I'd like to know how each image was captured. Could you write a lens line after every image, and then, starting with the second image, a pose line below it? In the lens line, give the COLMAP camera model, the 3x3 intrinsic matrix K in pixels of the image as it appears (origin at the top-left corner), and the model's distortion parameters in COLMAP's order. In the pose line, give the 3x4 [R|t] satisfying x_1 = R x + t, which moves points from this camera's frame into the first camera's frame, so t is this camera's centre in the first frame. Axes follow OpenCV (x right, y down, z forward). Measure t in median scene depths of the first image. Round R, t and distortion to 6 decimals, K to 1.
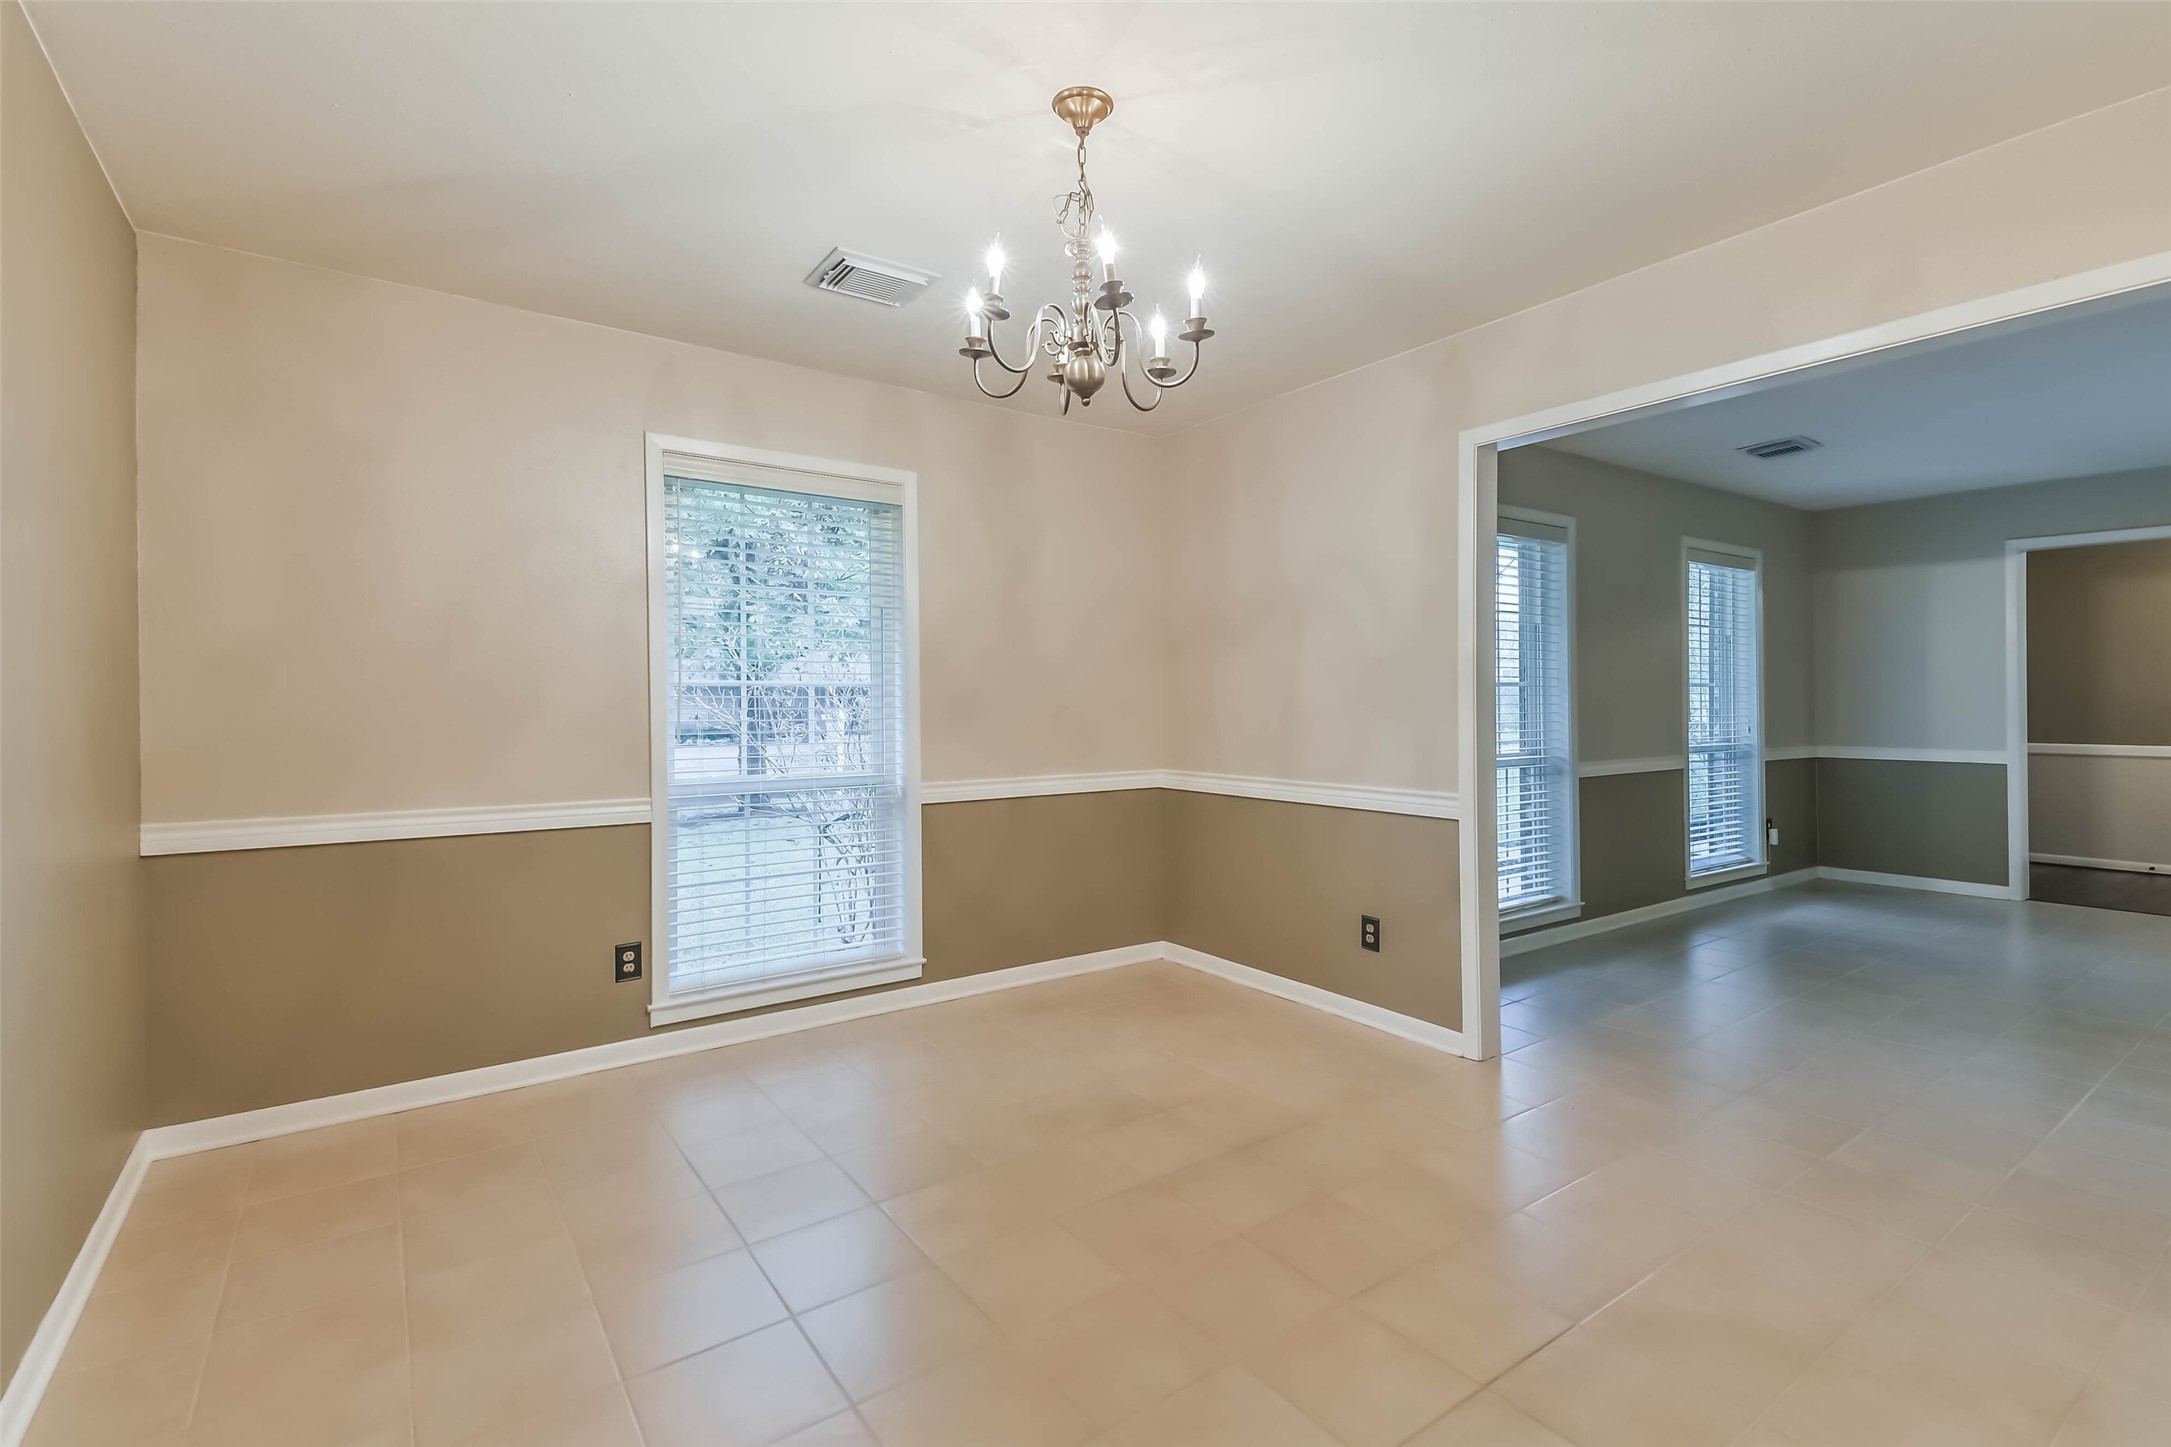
lens RADIAL K [[978.8, 0, 1083.2], [0, 978.8, 713.5], [0, 0, 1]] dist [-0.019382, -0.000096]
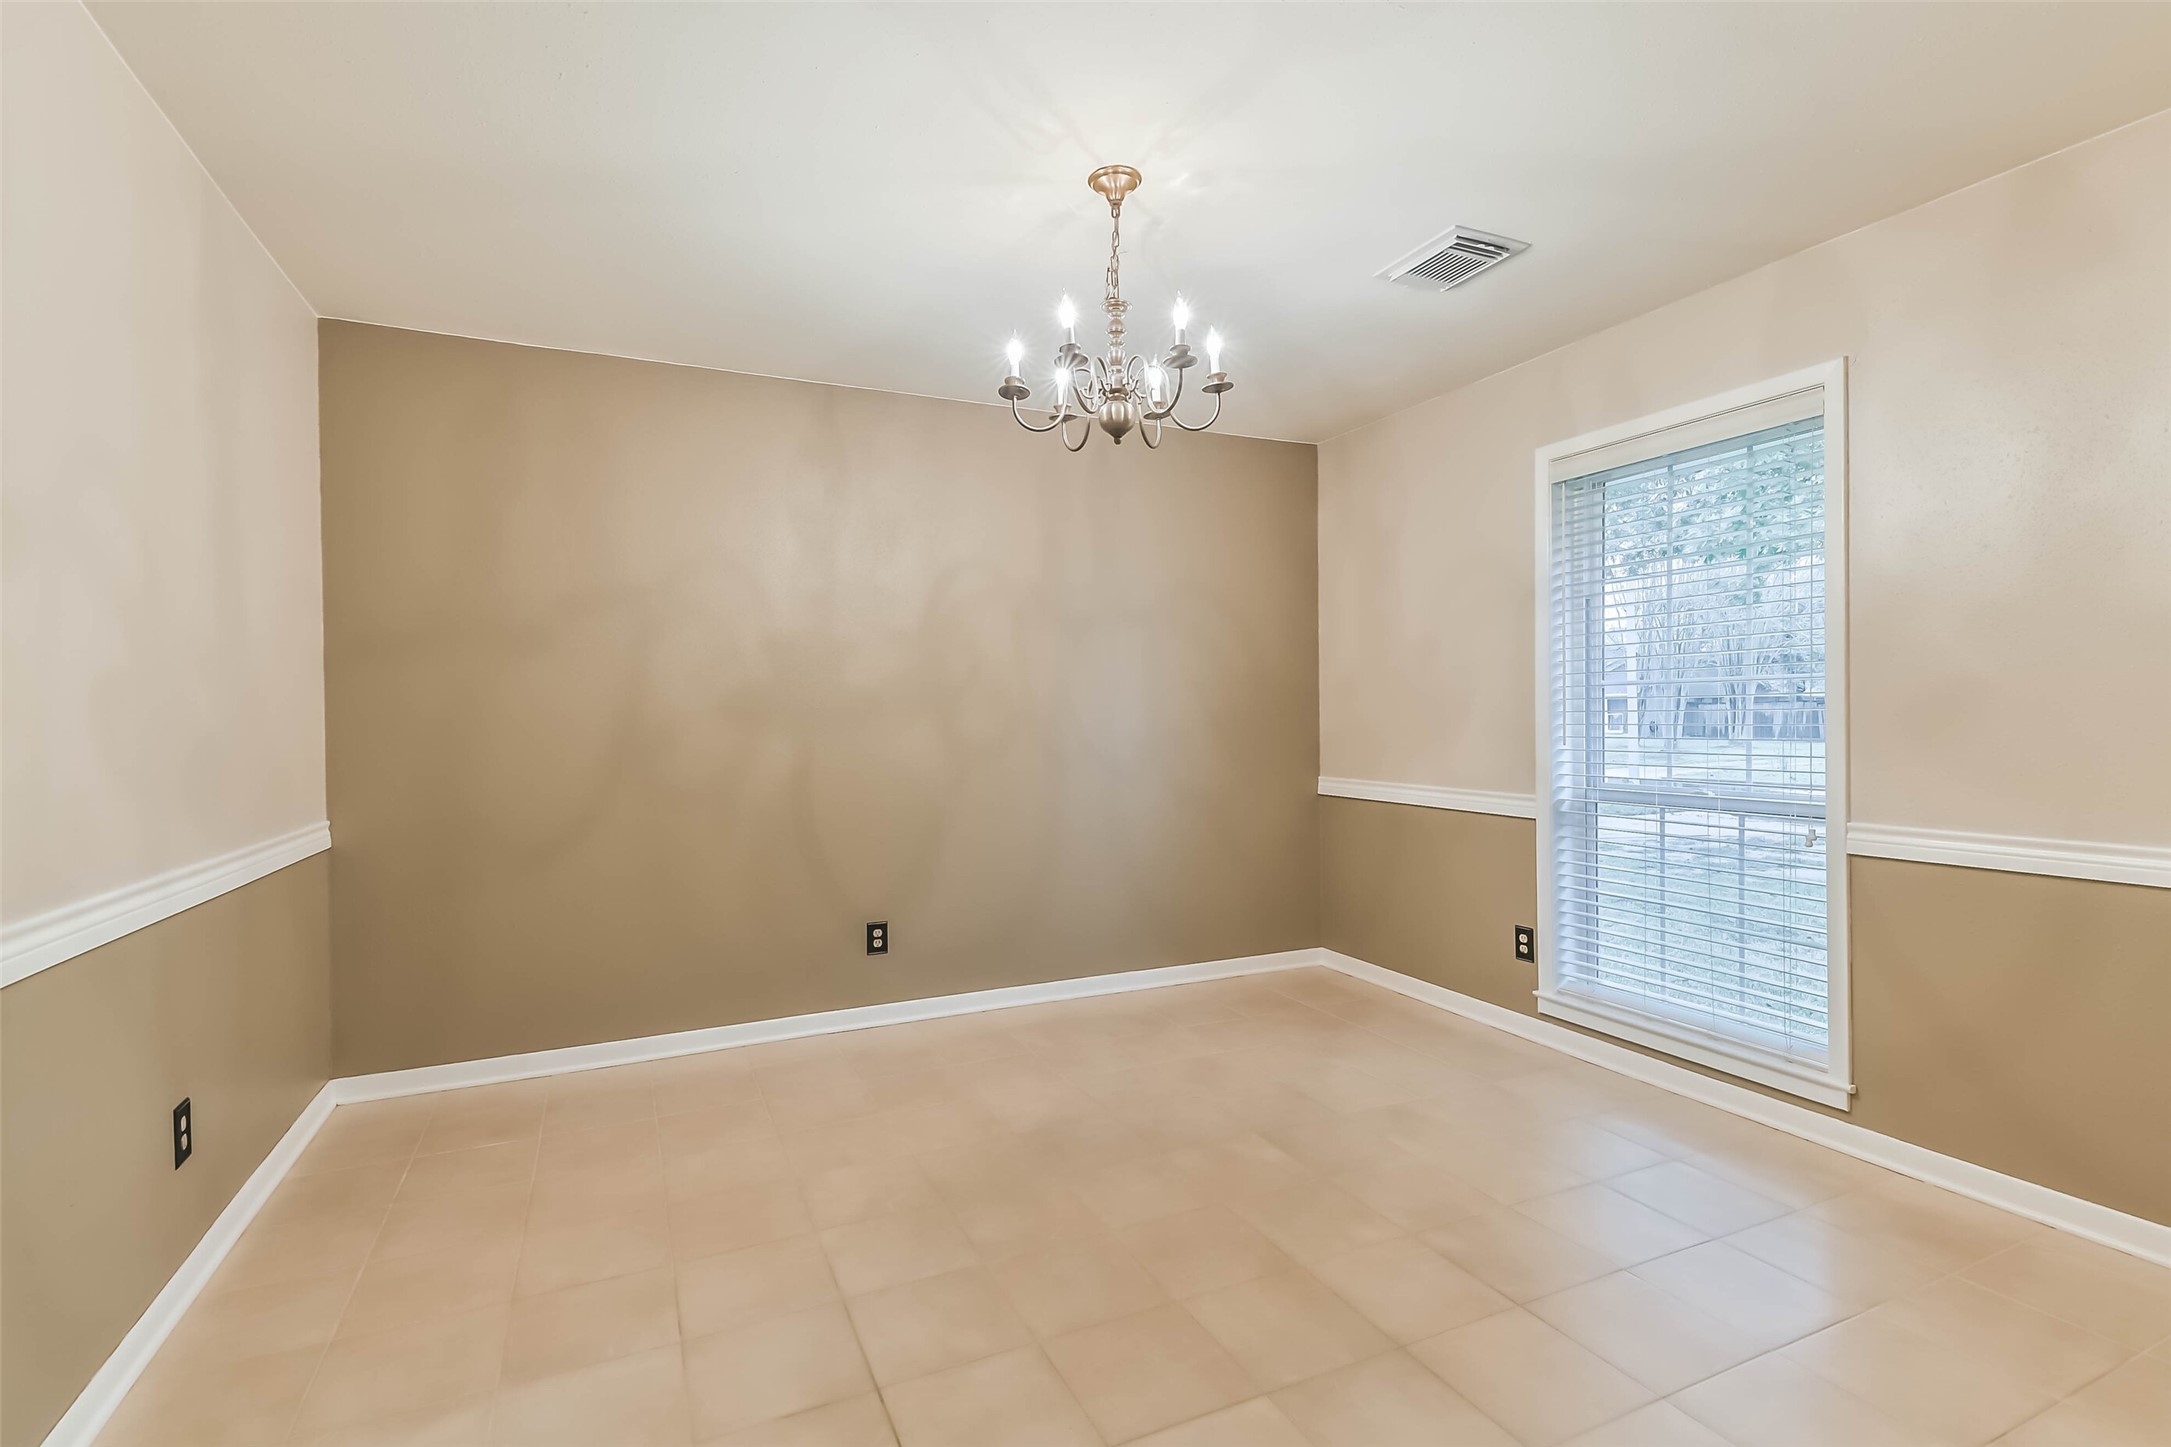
lens RADIAL K [[975.2, 0, 1077.9], [0, 975.2, 719.3], [0, 0, 1]] dist [0.064749, -0.030340]
pose [[-0.186198, -0.001335, -0.982511, 0.706841], [-0.011807, 0.999930, 0.000879, 0.010529], [0.982441, 0.011764, -0.186201, 0.713823]]
